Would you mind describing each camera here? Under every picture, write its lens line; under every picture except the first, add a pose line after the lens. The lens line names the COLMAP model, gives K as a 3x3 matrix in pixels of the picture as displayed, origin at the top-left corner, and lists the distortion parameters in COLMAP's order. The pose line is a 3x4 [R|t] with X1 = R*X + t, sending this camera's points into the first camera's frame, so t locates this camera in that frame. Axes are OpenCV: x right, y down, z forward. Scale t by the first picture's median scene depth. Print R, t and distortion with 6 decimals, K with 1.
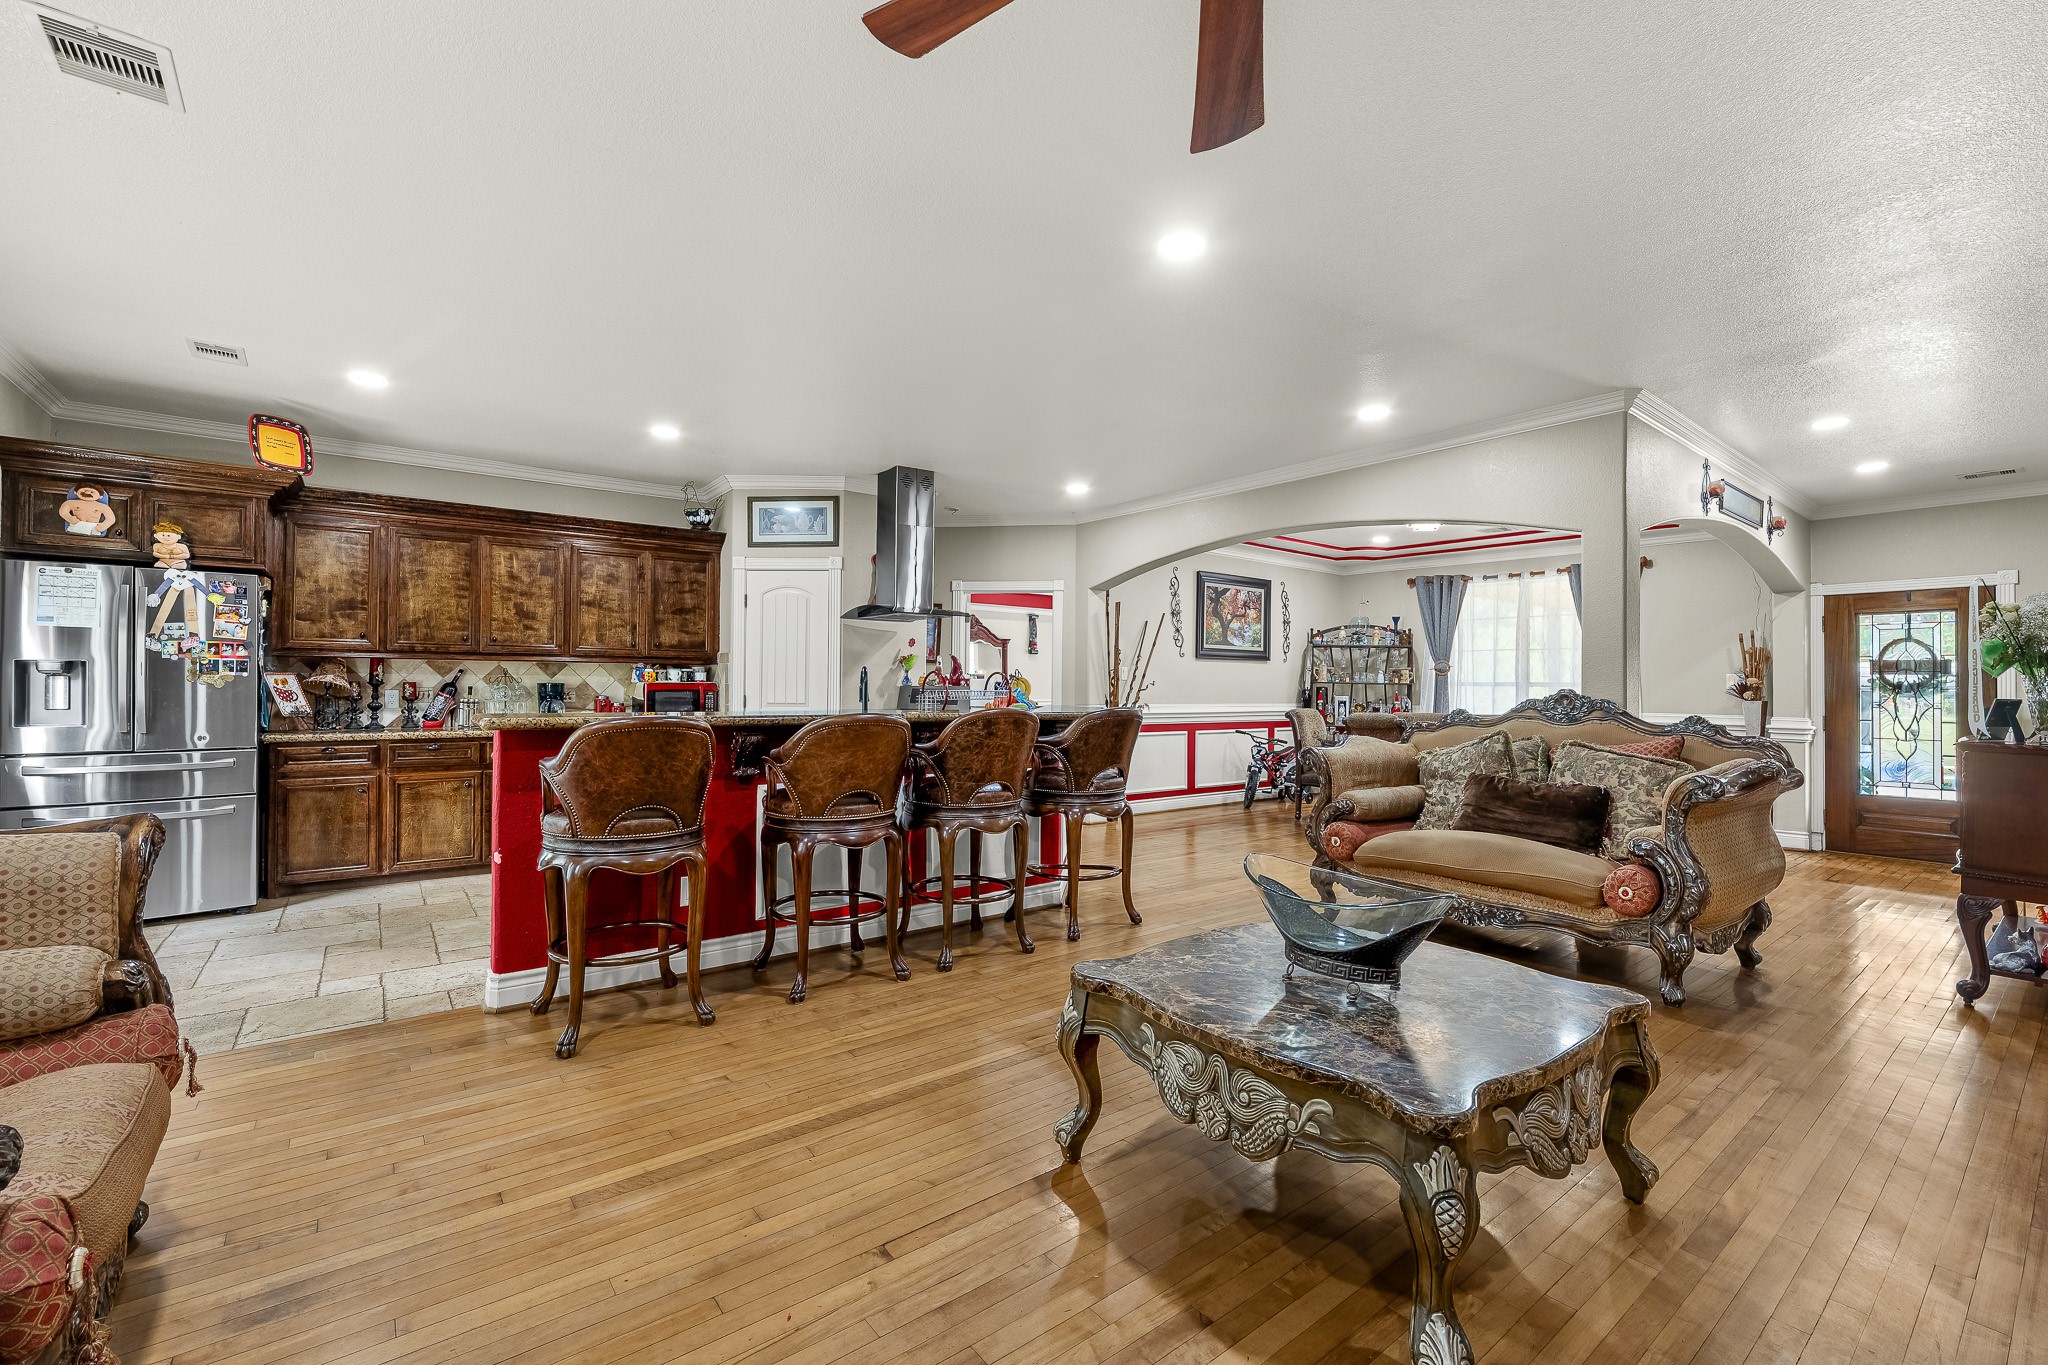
lens RADIAL K [[884.6, 0, 1016.7], [0, 884.6, 684.2], [0, 0, 1]] dist [-0.013257, 0.000650]
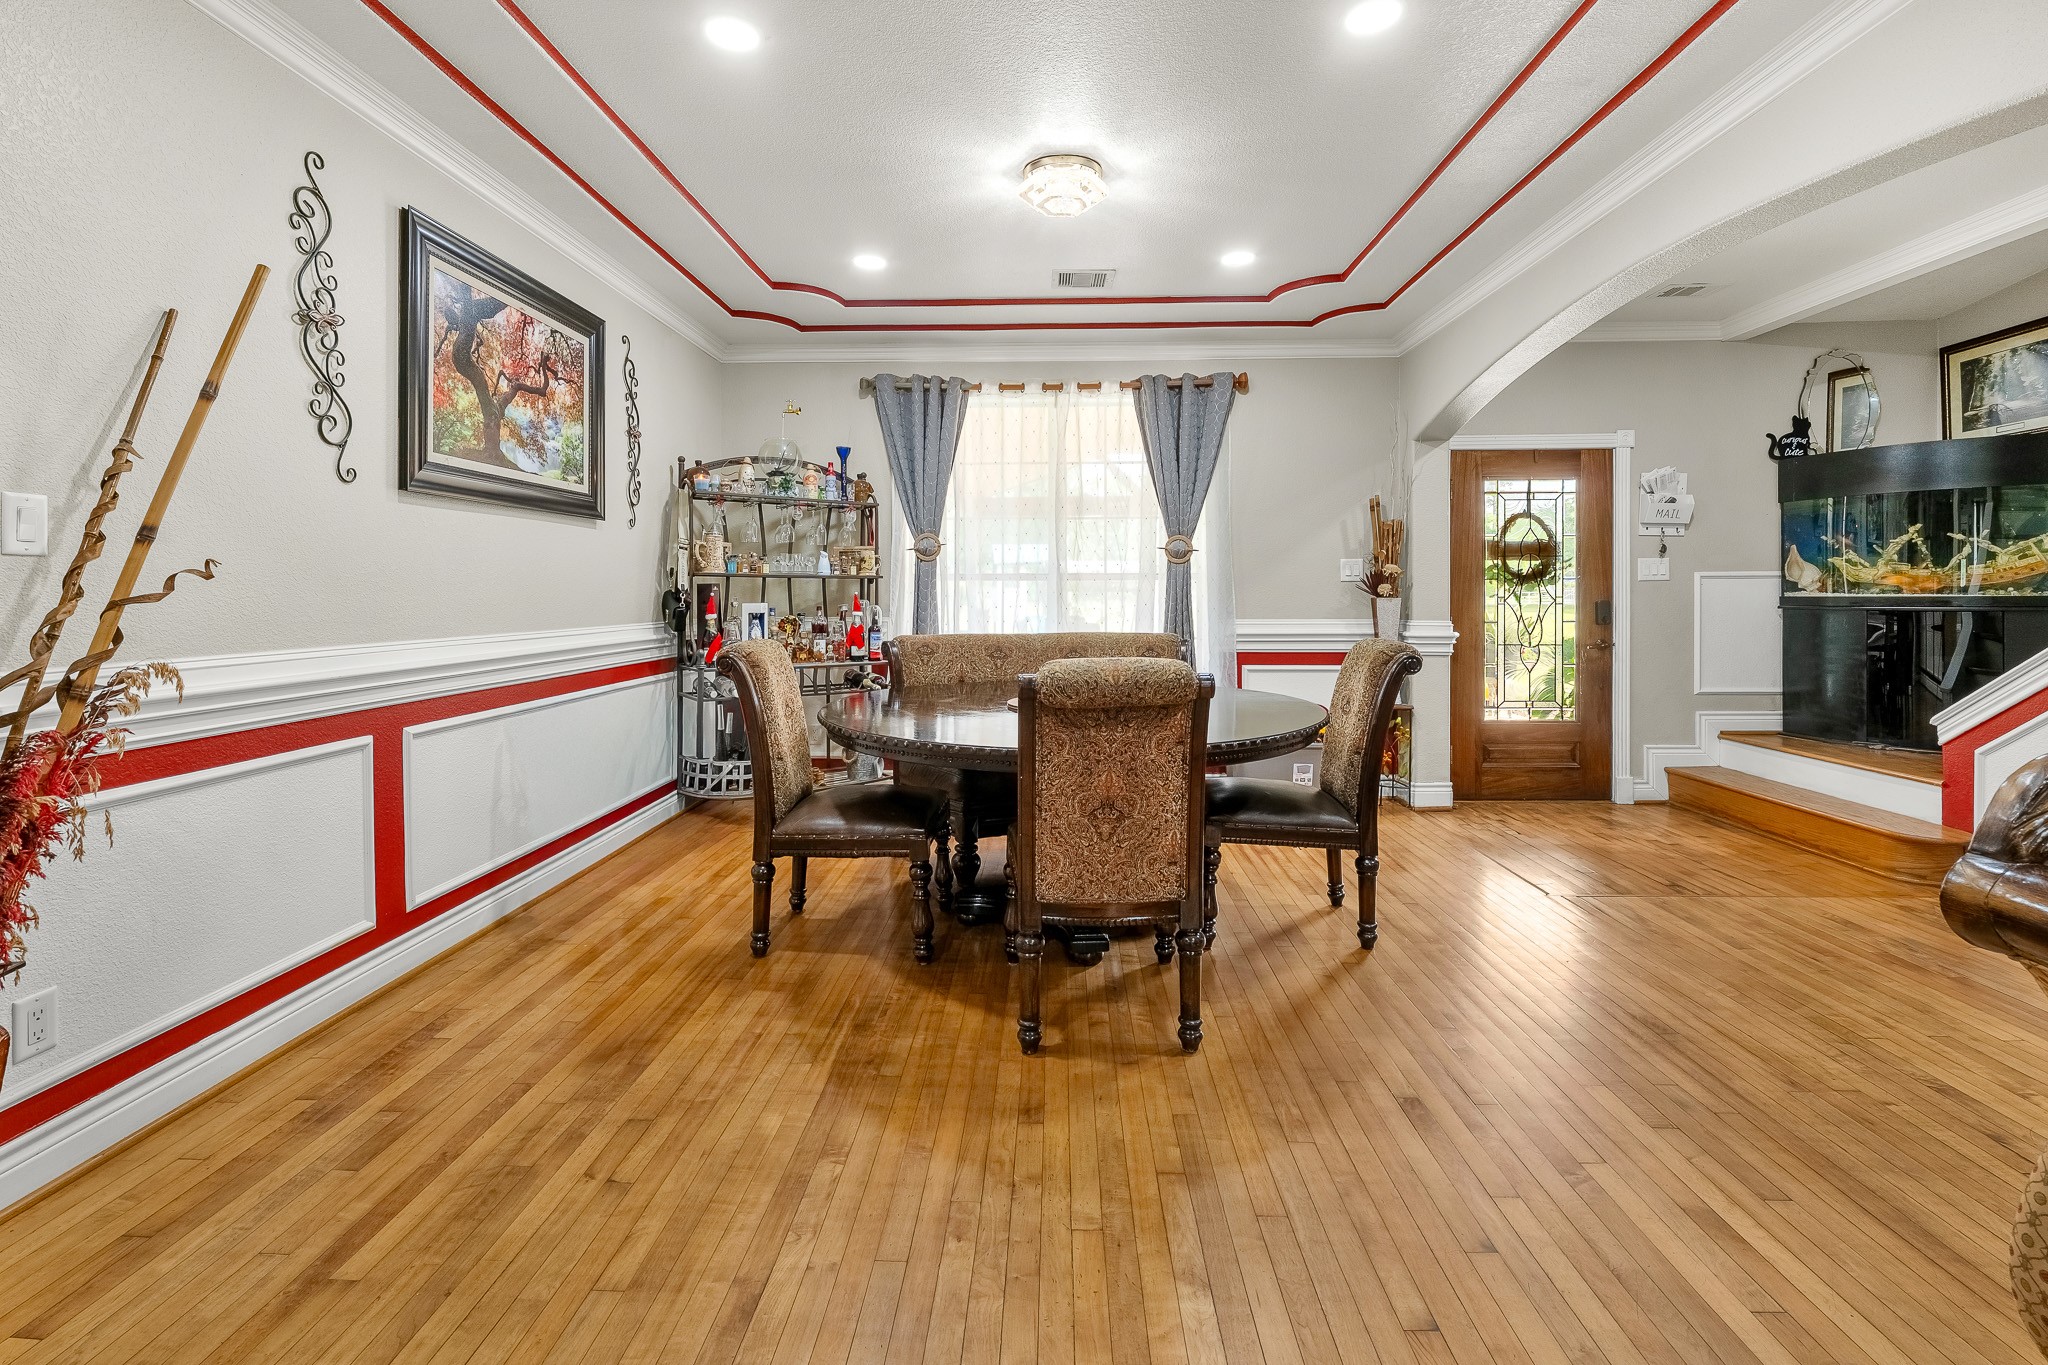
lens RADIAL K [[884.6, 0, 1026.9], [0, 884.6, 591.2], [0, 0, 1]] dist [-0.013257, 0.000650]
pose [[0.640837, -0.012598, 0.767574, 0.161005], [0.007712, 0.999921, 0.009973, 0.005748], [-0.767638, -0.000472, 0.640883, 0.951475]]
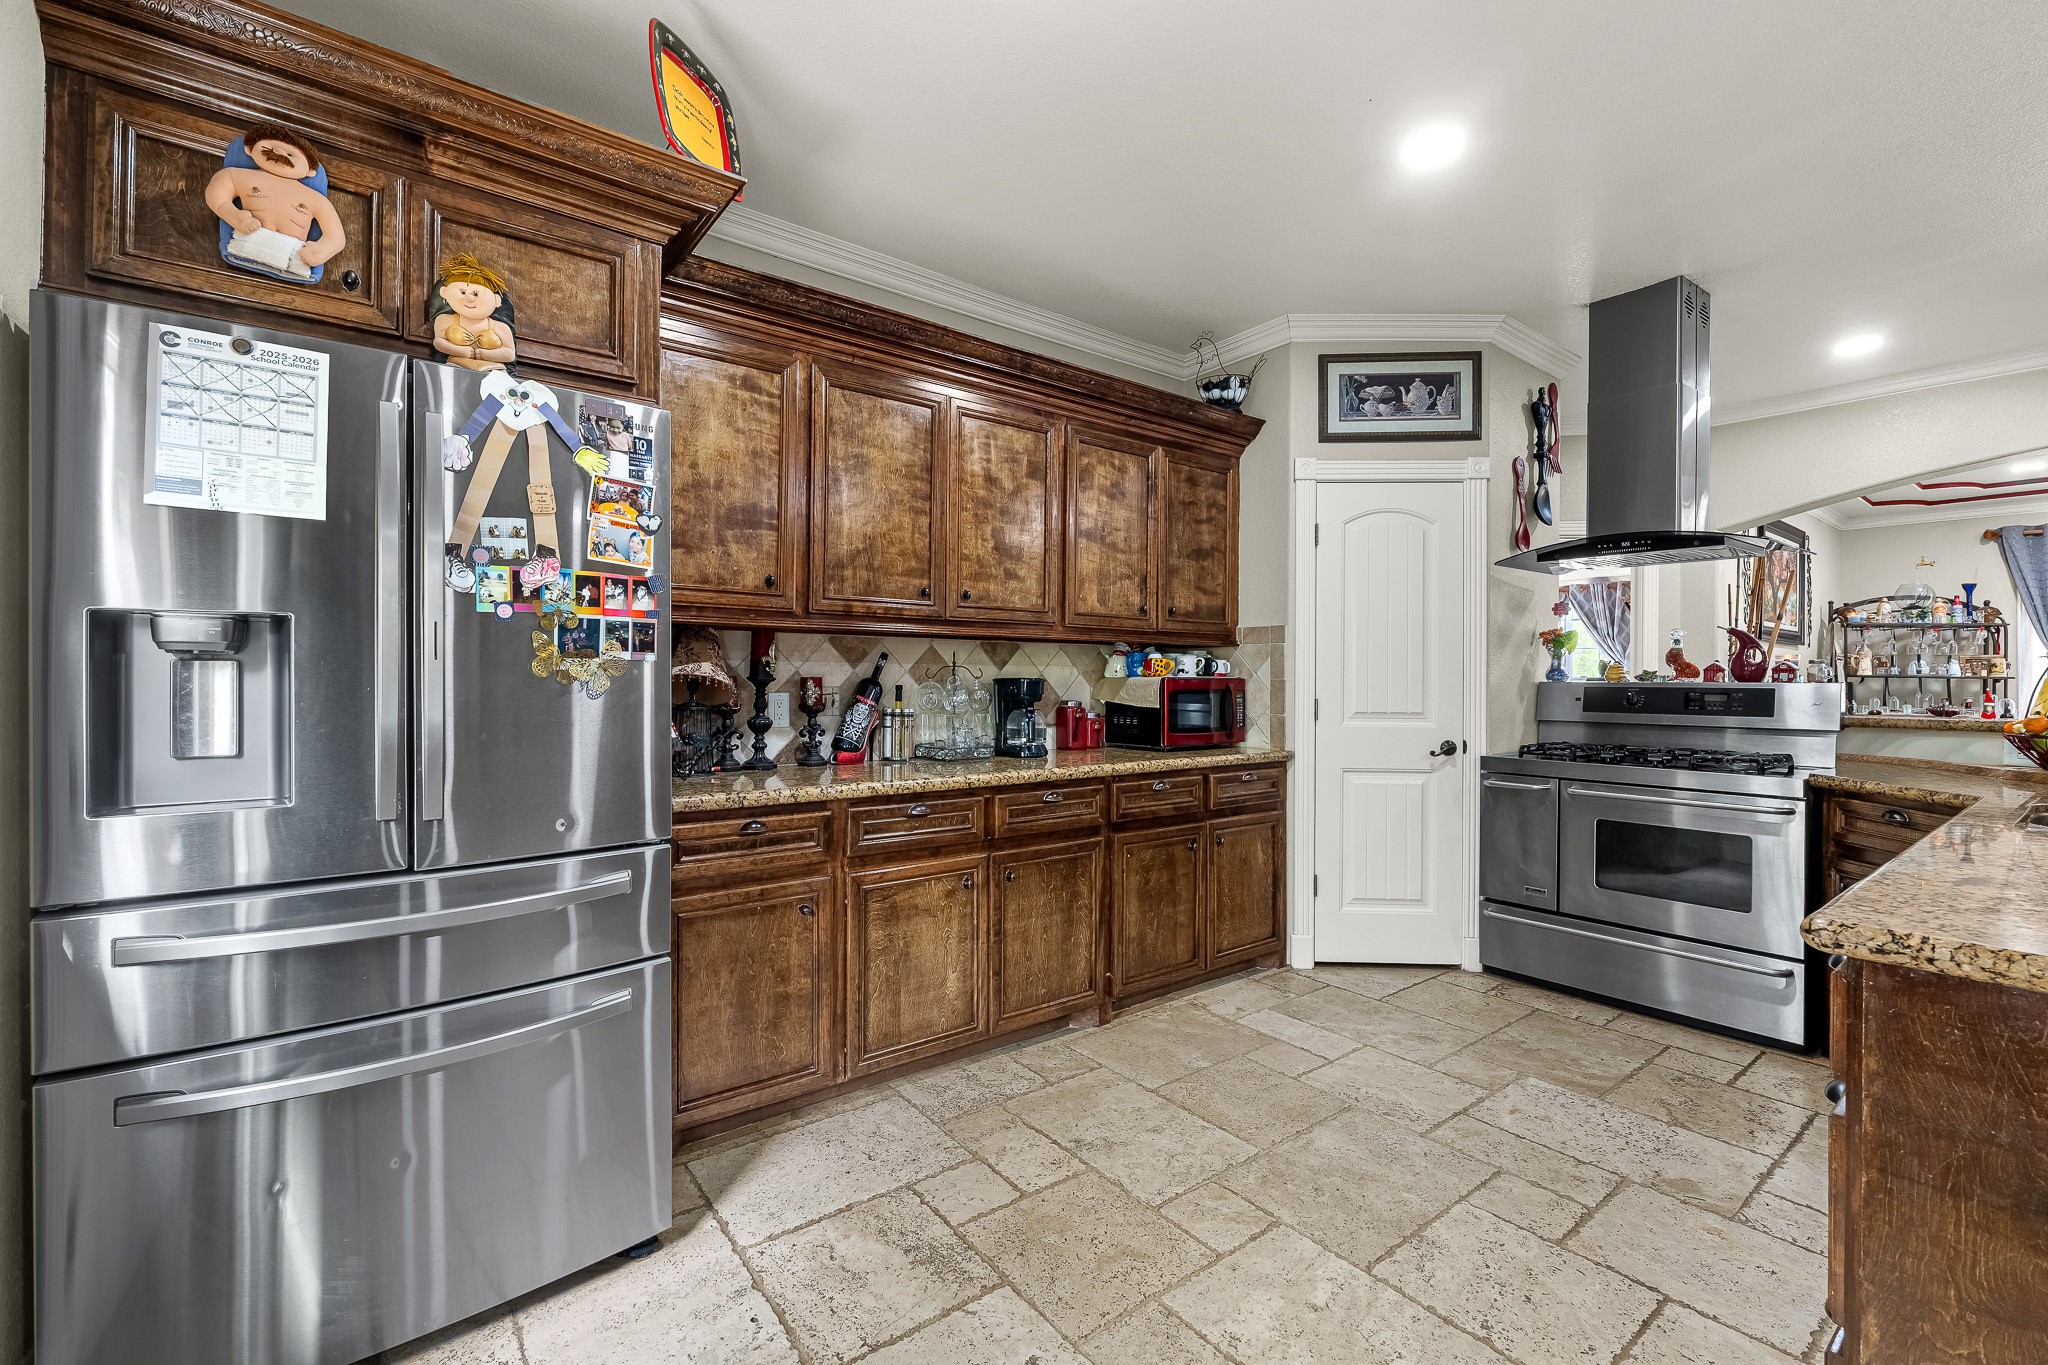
lens RADIAL K [[884.6, 0, 1014.8], [0, 884.6, 679.7], [0, 0, 1]] dist [-0.013257, 0.000650]
pose [[0.999900, -0.001490, -0.014067, -0.543815], [0.001513, 0.999998, 0.001635, -0.001365], [0.014065, -0.001656, 0.999900, 0.461691]]
